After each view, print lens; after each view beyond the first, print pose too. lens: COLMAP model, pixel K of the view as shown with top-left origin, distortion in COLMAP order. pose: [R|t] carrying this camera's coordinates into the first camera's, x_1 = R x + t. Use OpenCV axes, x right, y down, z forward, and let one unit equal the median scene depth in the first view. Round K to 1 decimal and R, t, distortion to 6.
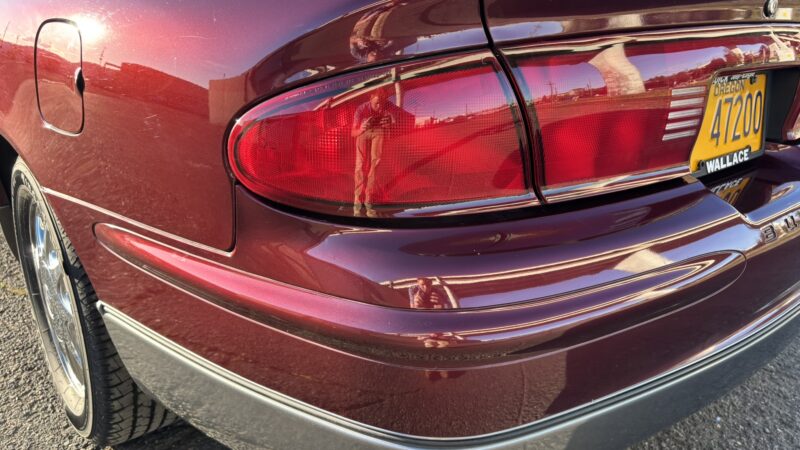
lens RADIAL K [[597.4, 0, 400.0], [0, 597.4, 225.0], [0, 0, 1]] dist [0.012461, -0.000676]
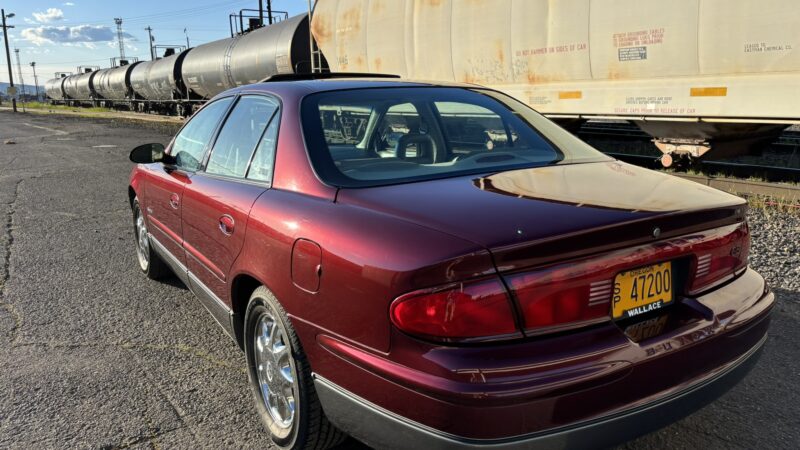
lens RADIAL K [[597.4, 0, 400.0], [0, 597.4, 225.0], [0, 0, 1]] dist [0.012461, -0.000676]
pose [[0.990280, 0.007344, -0.138891, 0.056223], [-0.025264, 0.991491, -0.127704, -0.110635], [0.136771, 0.129971, 0.982039, -0.963684]]
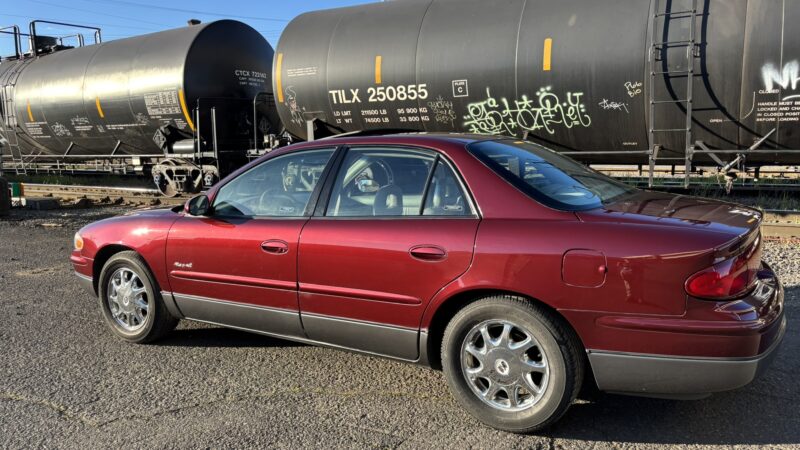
lens RADIAL K [[597.4, 0, 400.0], [0, 597.4, 225.0], [0, 0, 1]] dist [0.012461, -0.000676]
pose [[0.943149, -0.066389, 0.325674, -2.090269], [0.133316, 0.973136, -0.187706, -0.020194], [-0.304463, 0.220452, 0.926662, -1.312169]]
